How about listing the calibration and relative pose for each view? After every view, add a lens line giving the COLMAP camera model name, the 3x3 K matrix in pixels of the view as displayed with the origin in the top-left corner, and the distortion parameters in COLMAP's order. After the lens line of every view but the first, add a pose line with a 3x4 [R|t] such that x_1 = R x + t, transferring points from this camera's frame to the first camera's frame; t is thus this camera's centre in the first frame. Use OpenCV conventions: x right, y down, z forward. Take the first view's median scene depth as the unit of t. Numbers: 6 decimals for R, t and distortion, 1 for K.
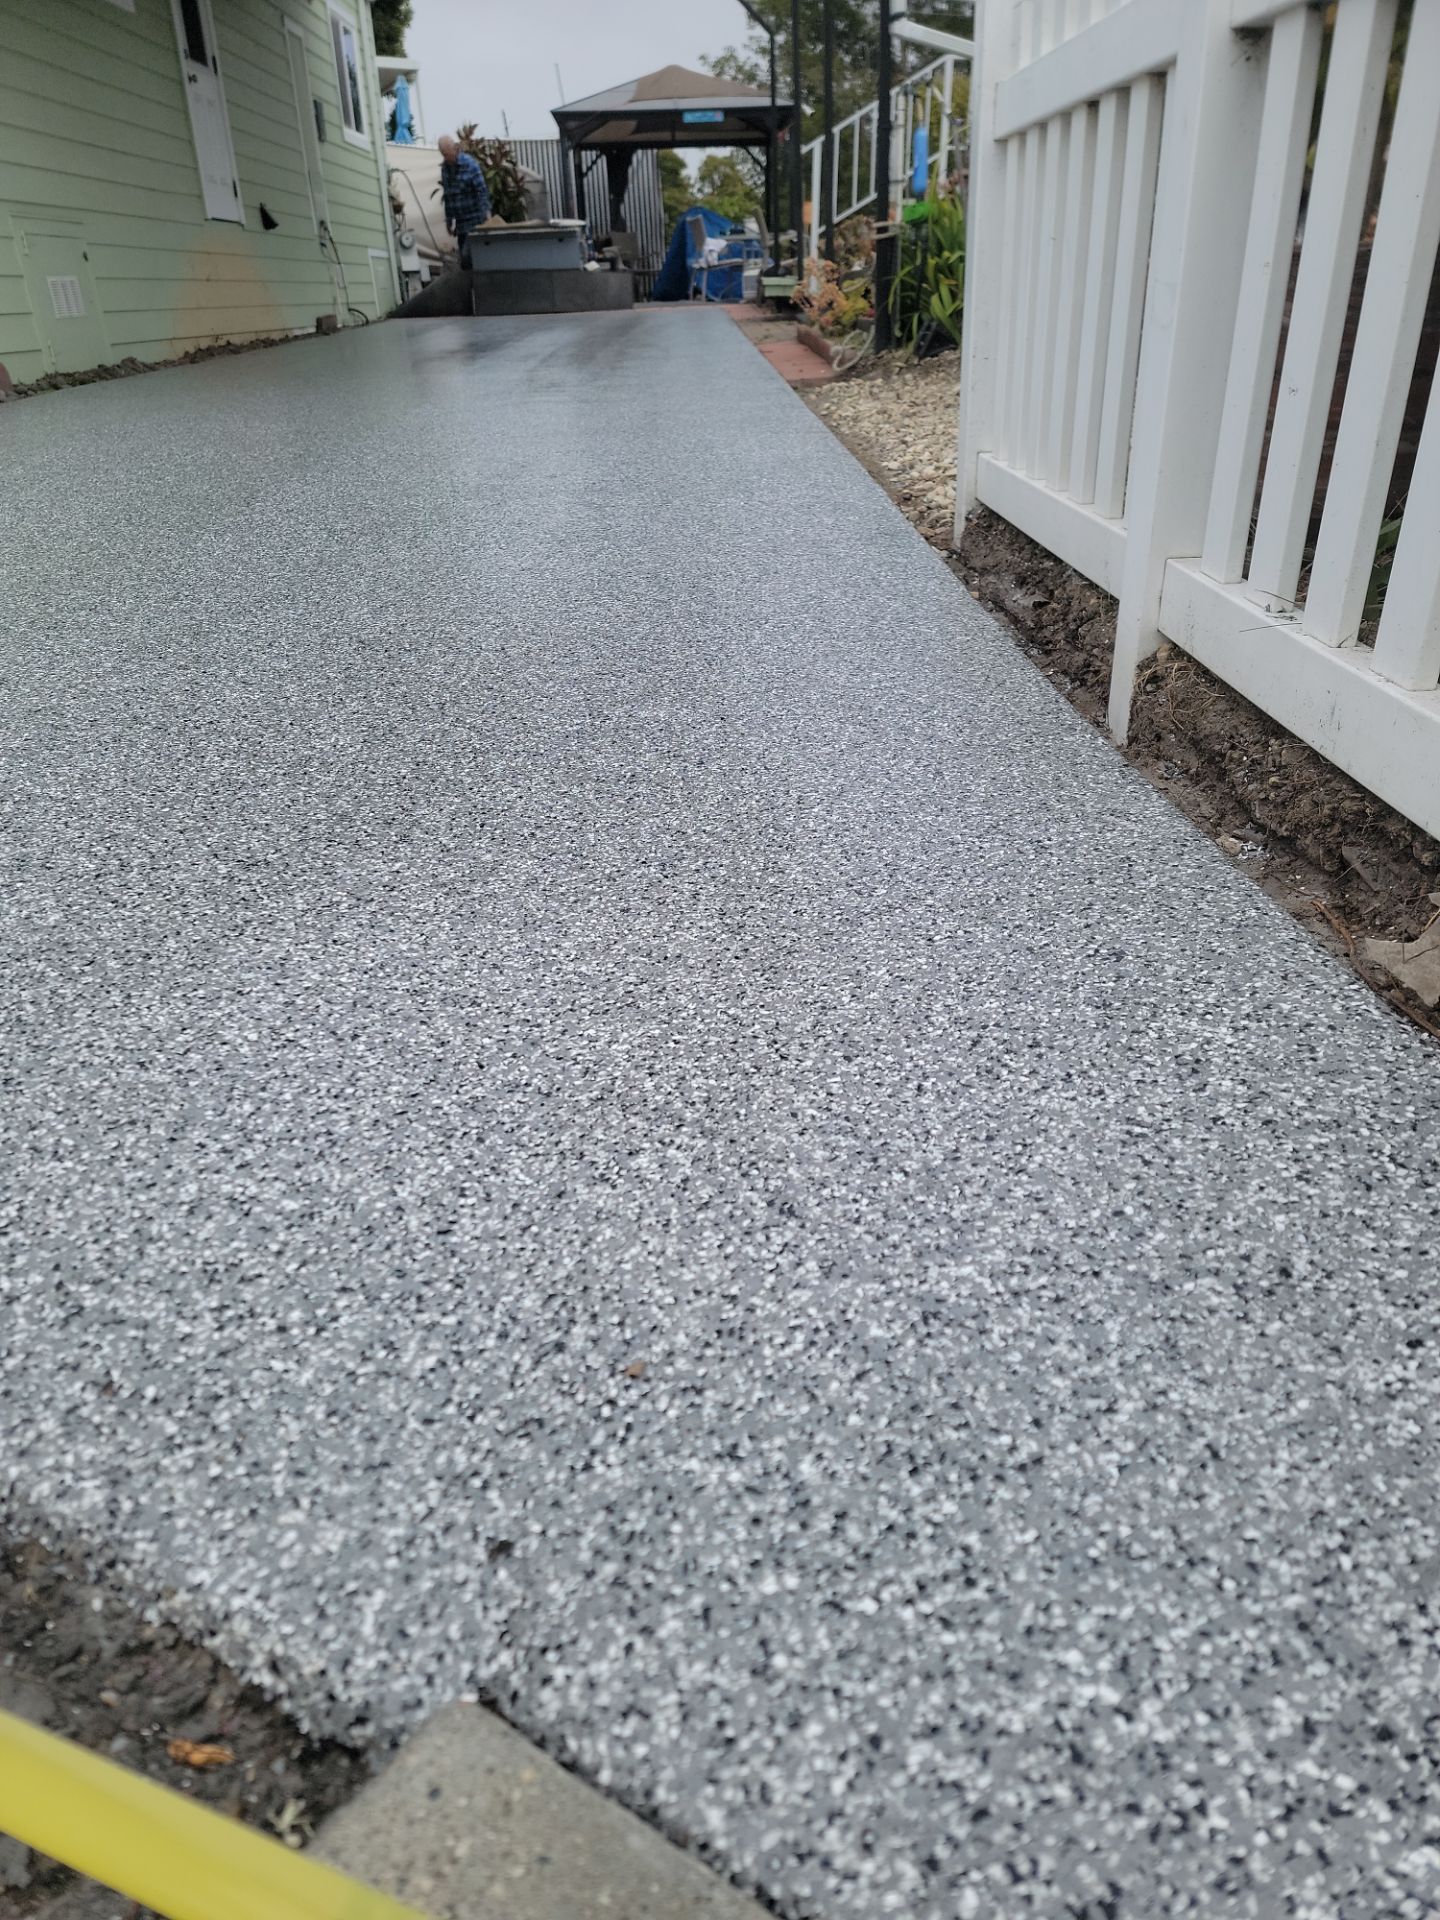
lens RADIAL K [[1344.2, 0, 735.5], [0, 1344.2, 993.3], [0, 0, 1]] dist [0.092558, -0.080165]
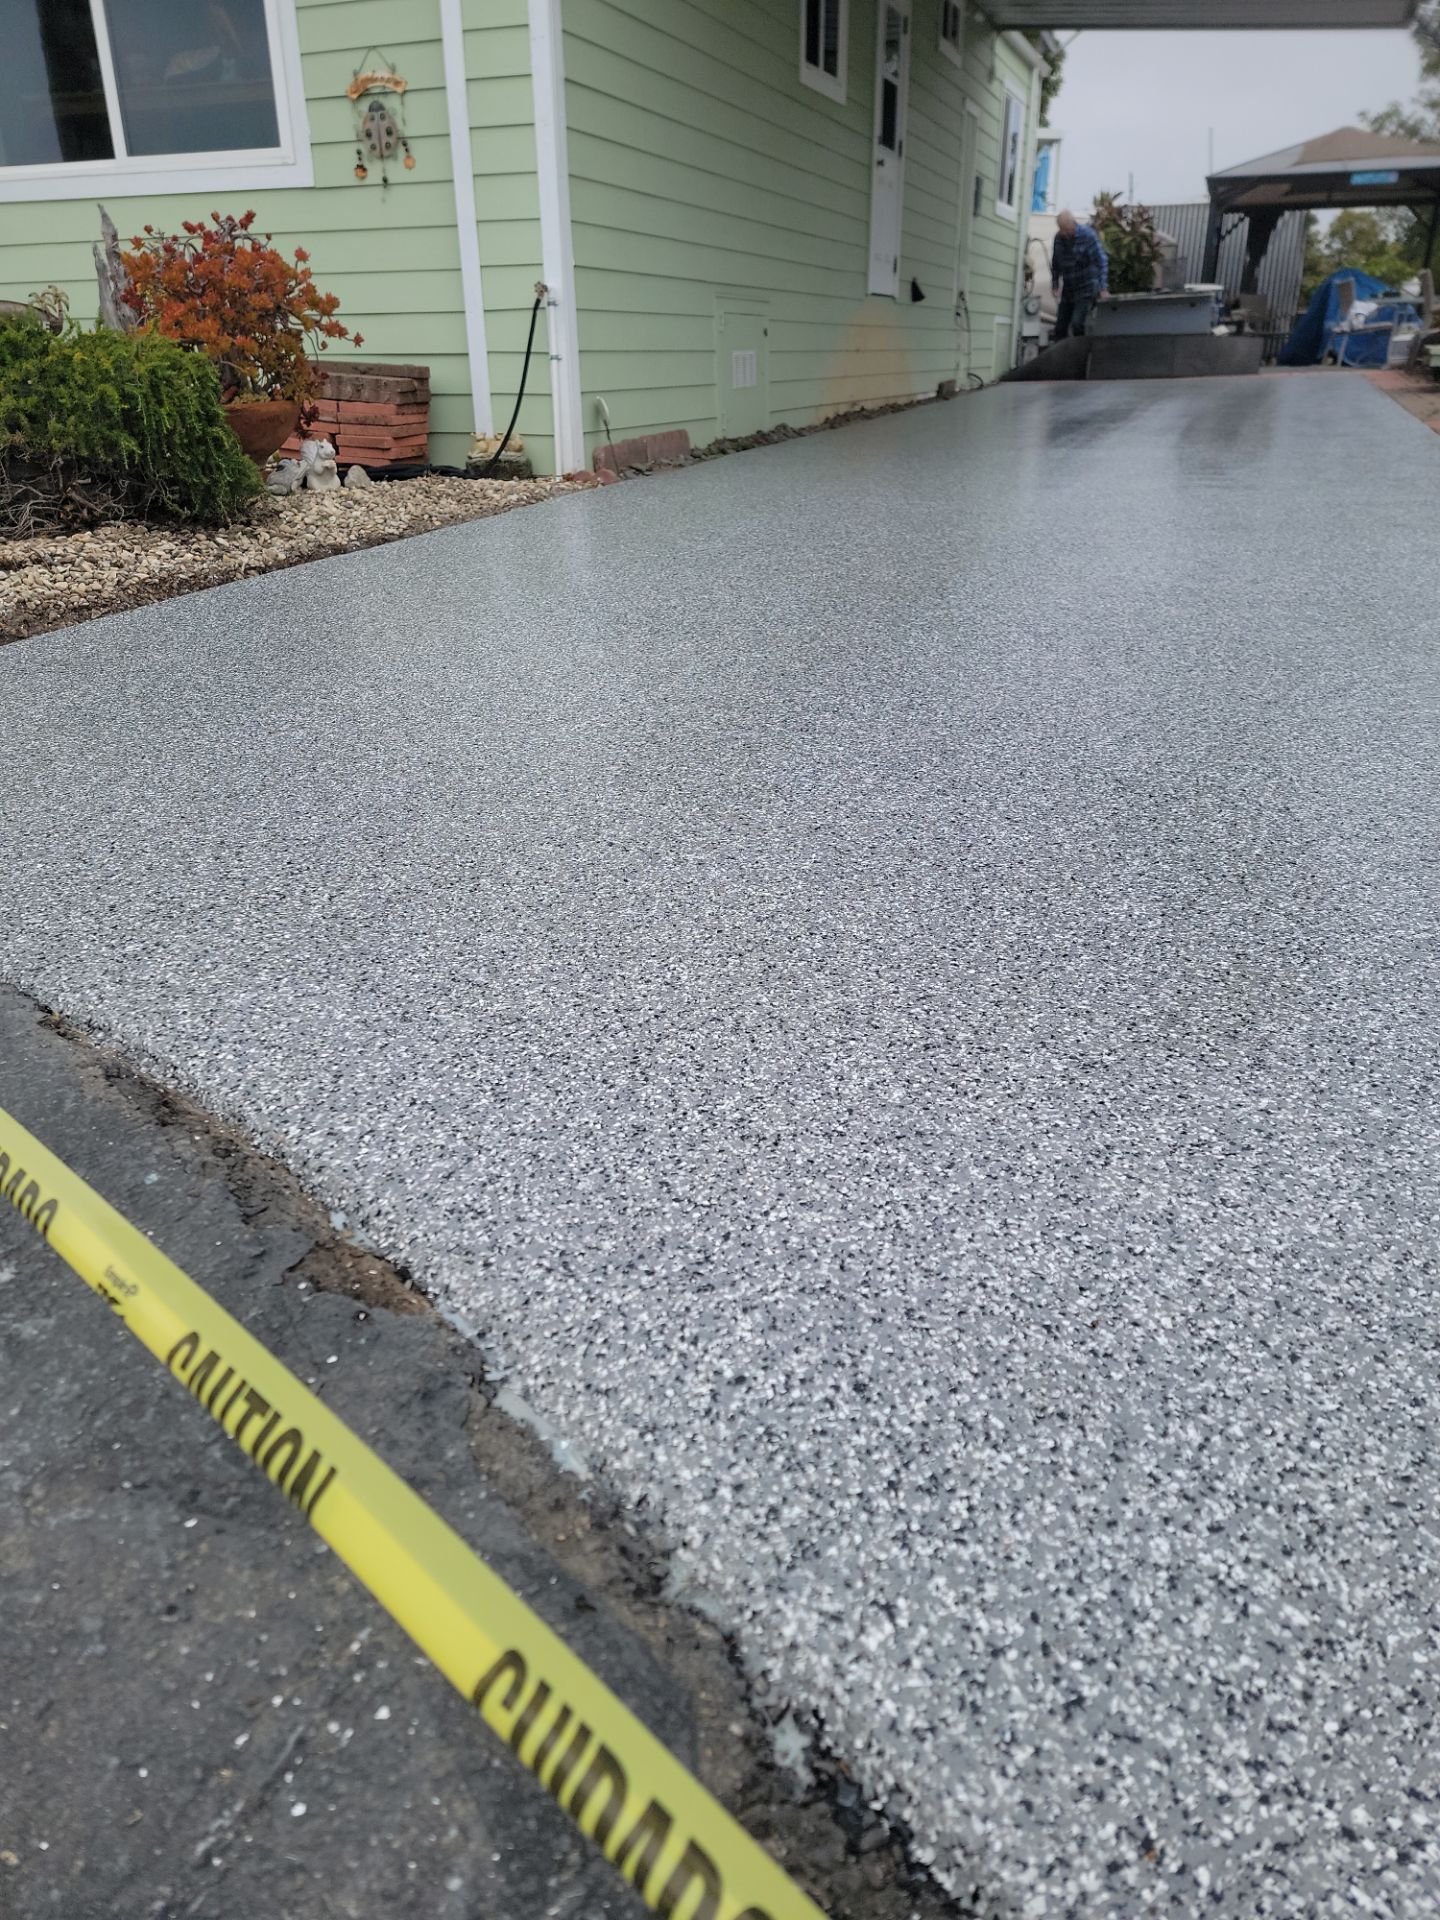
lens RADIAL K [[1344.2, 0, 706.4], [0, 1344.2, 960.3], [0, 0, 1]] dist [0.092558, -0.080165]
pose [[0.922552, 0.172134, -0.345351, -0.202094], [-0.189343, 0.981773, -0.016454, -0.069938], [0.336224, 0.080570, 0.938329, 0.032349]]
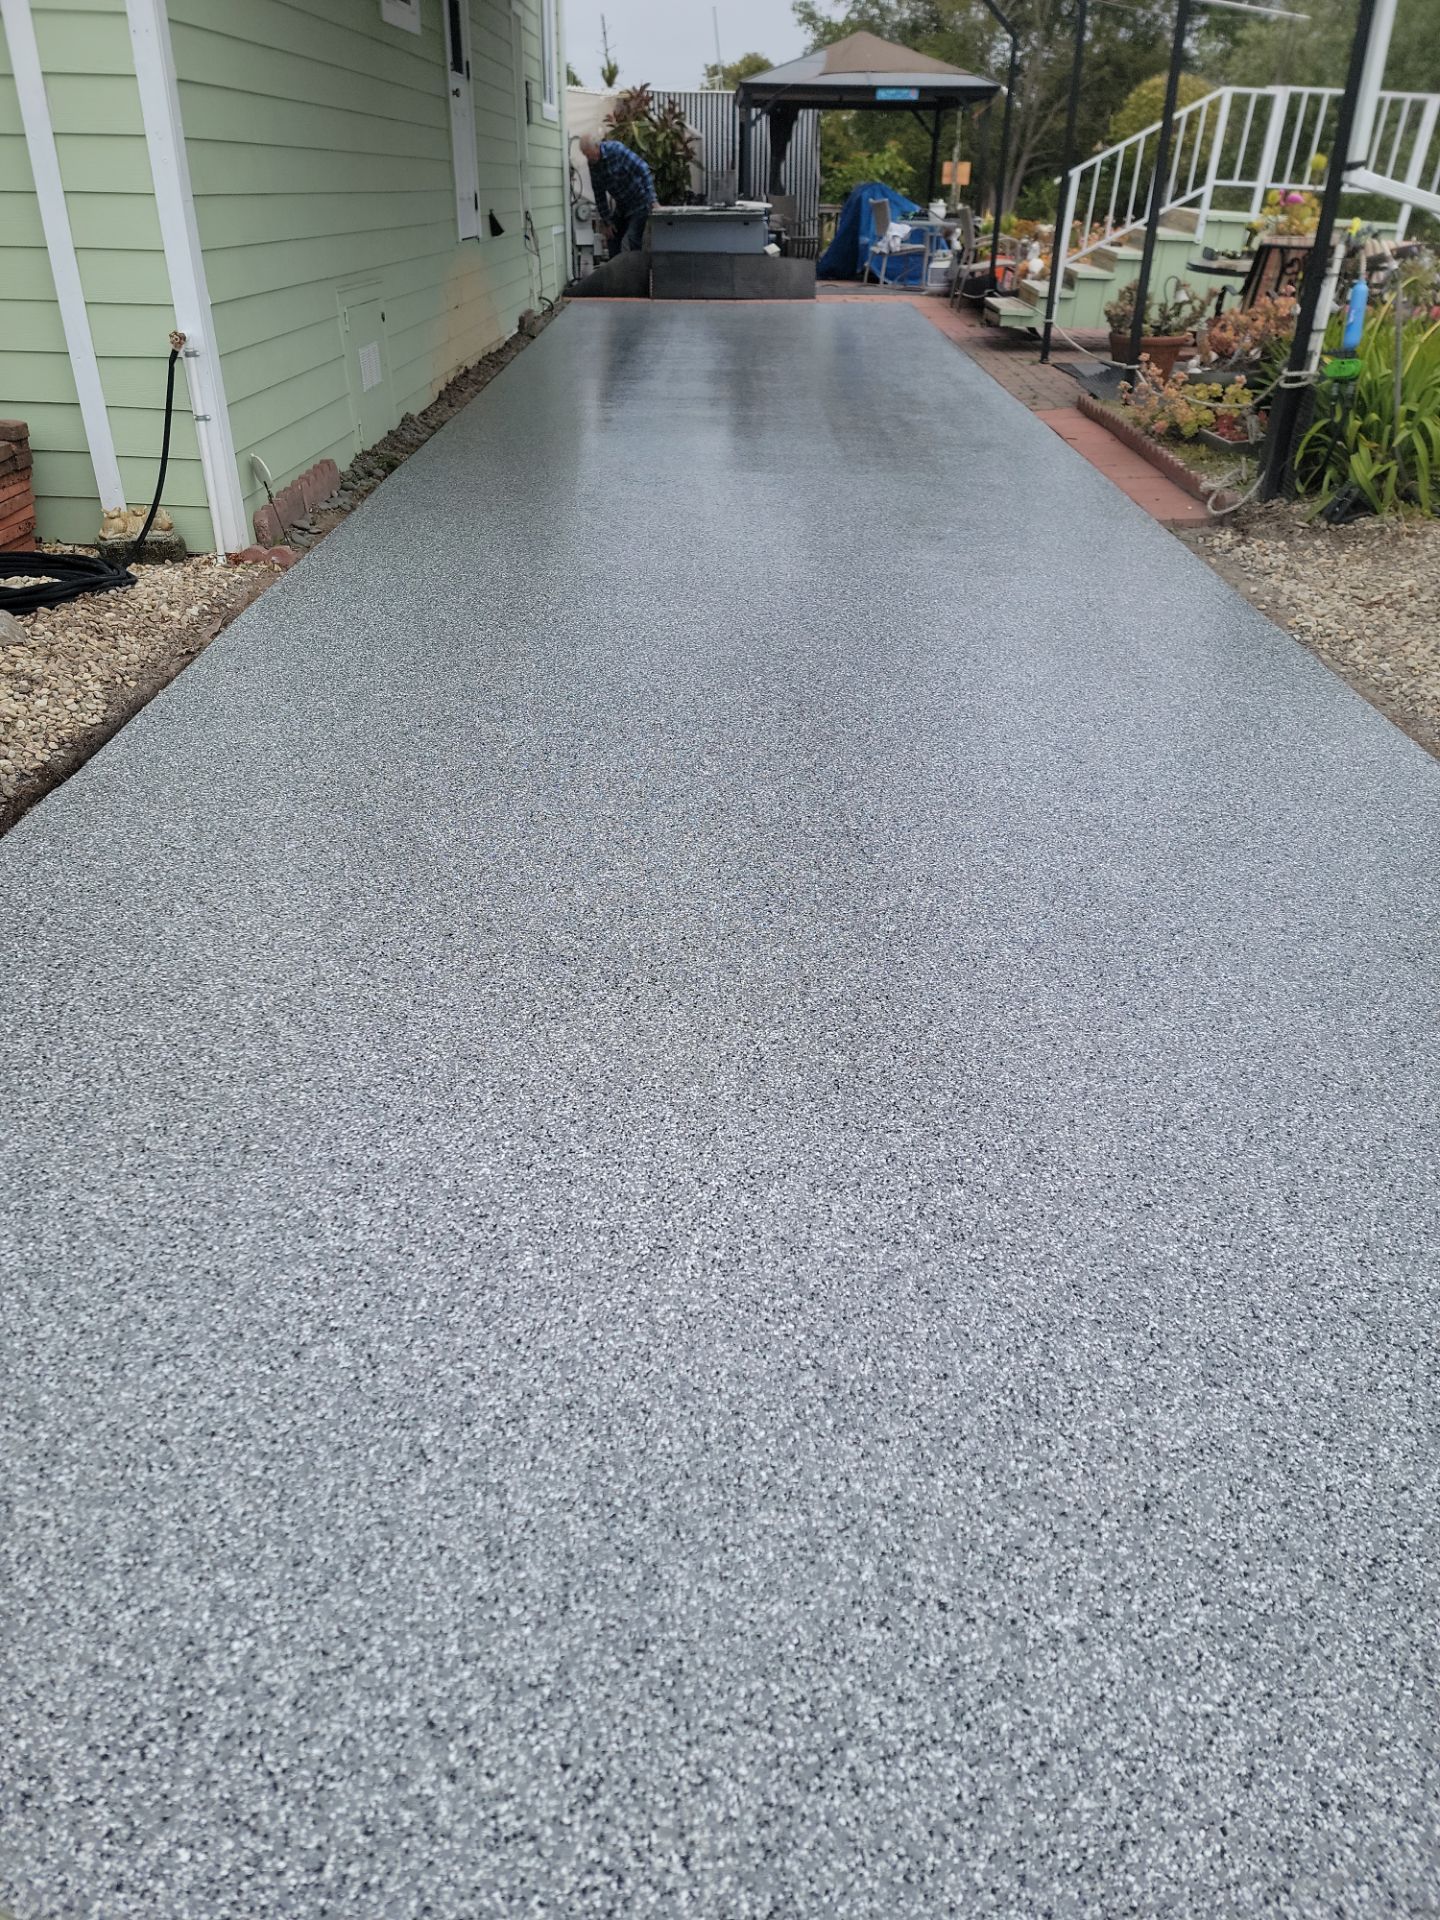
lens RADIAL K [[1344.2, 0, 704.4], [0, 1344.2, 954.3], [0, 0, 1]] dist [0.092558, -0.080165]
pose [[0.997710, 0.063942, -0.022042, -0.725168], [-0.063012, 0.997188, 0.040575, -0.525501], [0.024575, -0.039093, 0.998933, 0.125632]]
